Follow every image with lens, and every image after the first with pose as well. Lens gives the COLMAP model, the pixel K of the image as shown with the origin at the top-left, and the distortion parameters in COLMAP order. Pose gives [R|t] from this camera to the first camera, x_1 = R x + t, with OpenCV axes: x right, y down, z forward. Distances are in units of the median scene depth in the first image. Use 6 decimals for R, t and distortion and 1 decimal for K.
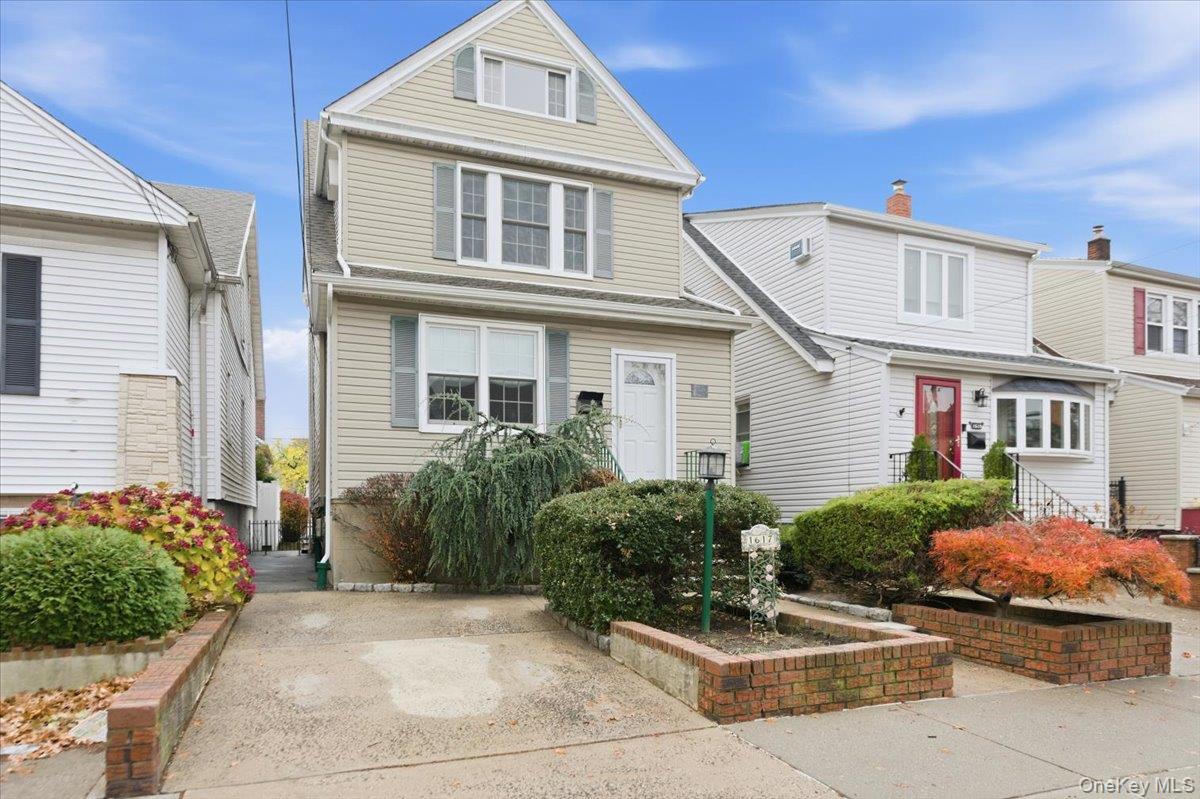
lens RADIAL K [[472.2, 0, 601.9], [0, 472.2, 404.6], [0, 0, 1]] dist [-0.003375, 0.000248]
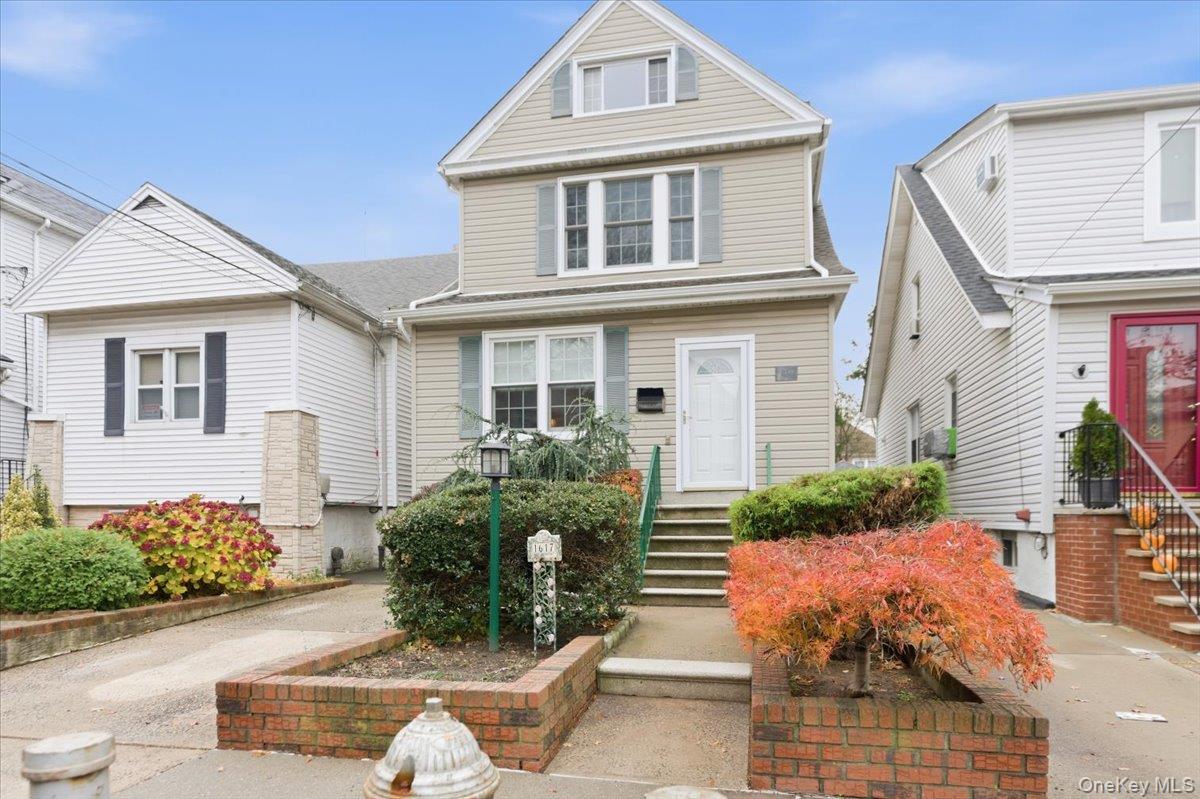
lens RADIAL K [[479.3, 0, 600.0], [0, 479.3, 414.2], [0, 0, 1]] dist [-0.003095, 0.000161]
pose [[0.924655, -0.082795, -0.371696, 0.221627], [0.088462, 0.996078, -0.001813, 0.017119], [0.370388, -0.031205, 0.928353, 0.072692]]
